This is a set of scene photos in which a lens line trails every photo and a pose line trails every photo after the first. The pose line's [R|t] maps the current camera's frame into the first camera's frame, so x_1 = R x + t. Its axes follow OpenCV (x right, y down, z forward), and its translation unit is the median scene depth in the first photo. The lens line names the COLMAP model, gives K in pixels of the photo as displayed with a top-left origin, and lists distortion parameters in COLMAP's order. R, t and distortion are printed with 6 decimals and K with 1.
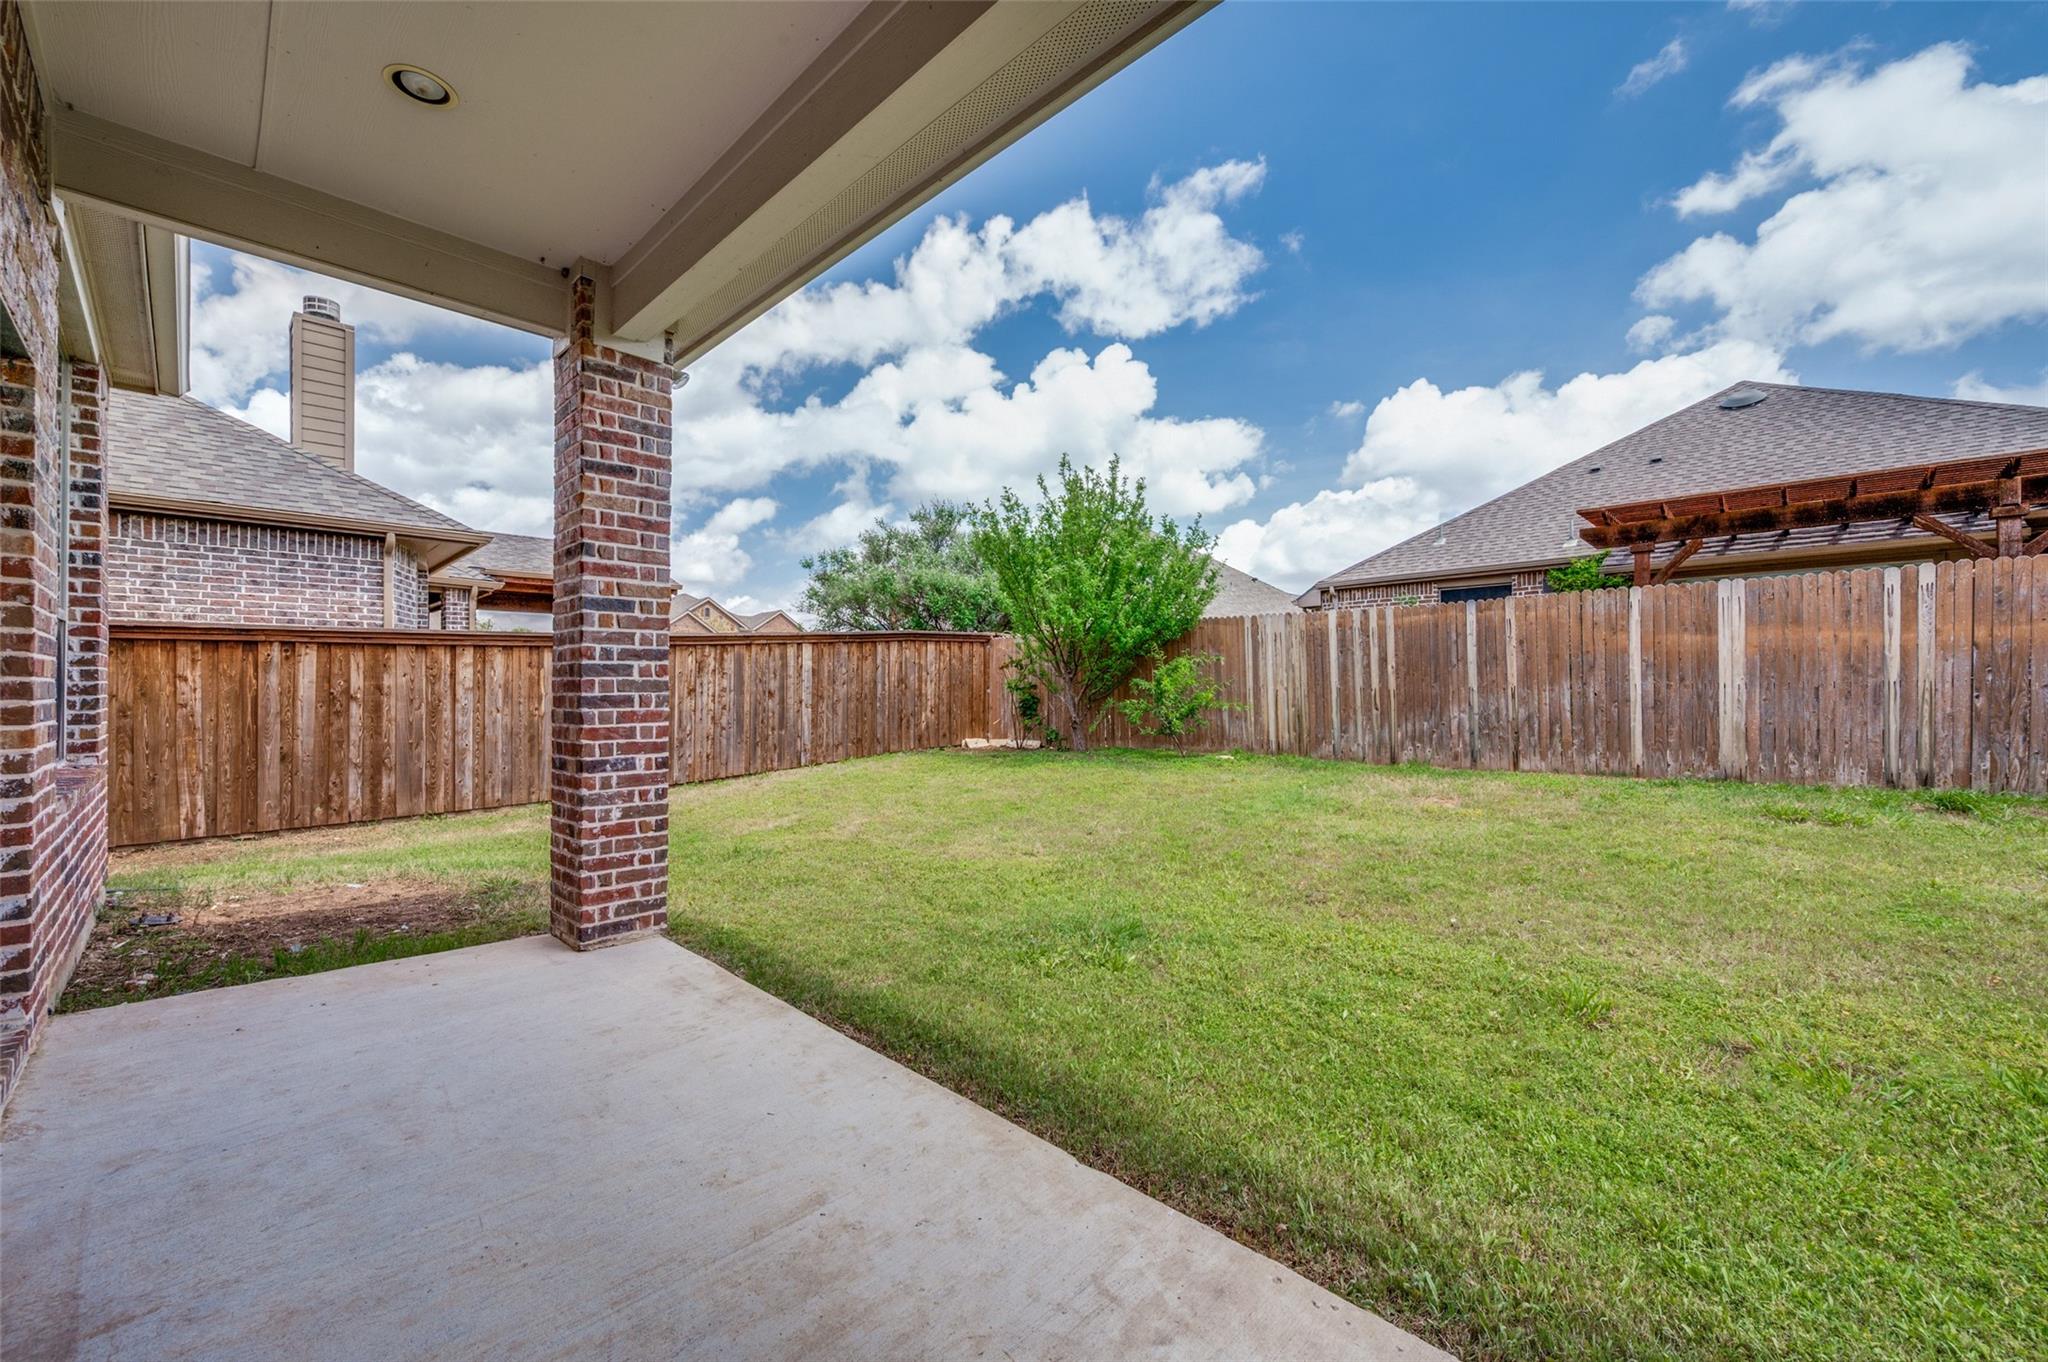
lens RADIAL K [[826.2, 0, 1026.2], [0, 826.2, 676.3], [0, 0, 1]] dist [0.000154, -0.000068]
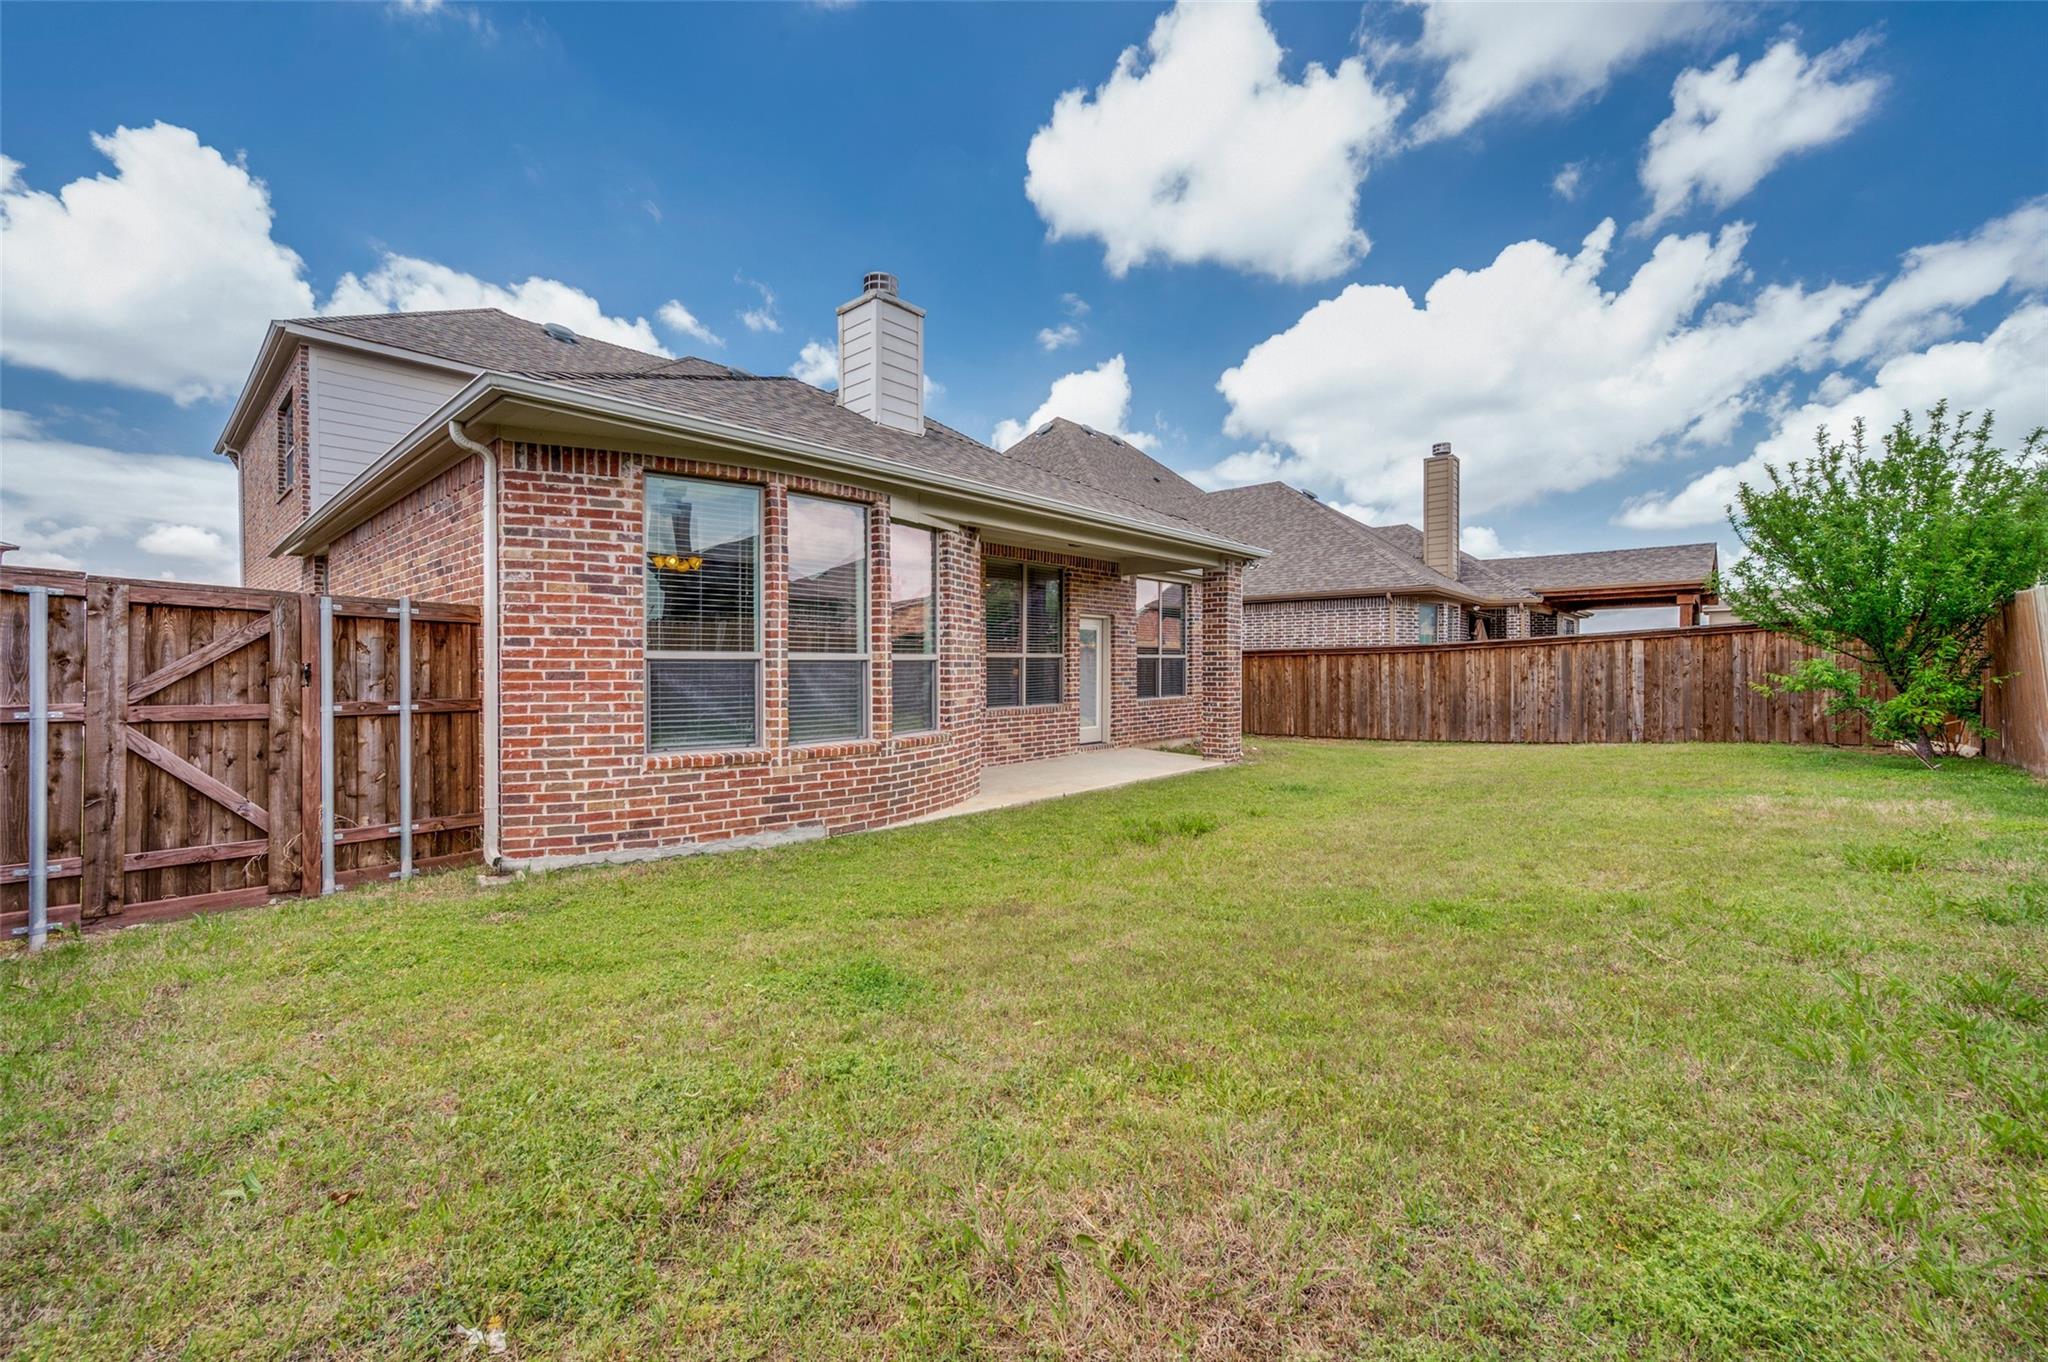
lens RADIAL K [[826.2, 0, 1026.5], [0, 826.2, 677.7], [0, 0, 1]] dist [0.000154, -0.000068]
pose [[0.029047, 0.006392, -0.999558, 1.155402], [0.005475, 0.999964, 0.006554, 0.002934], [0.999563, -0.005663, 0.029011, 0.114992]]
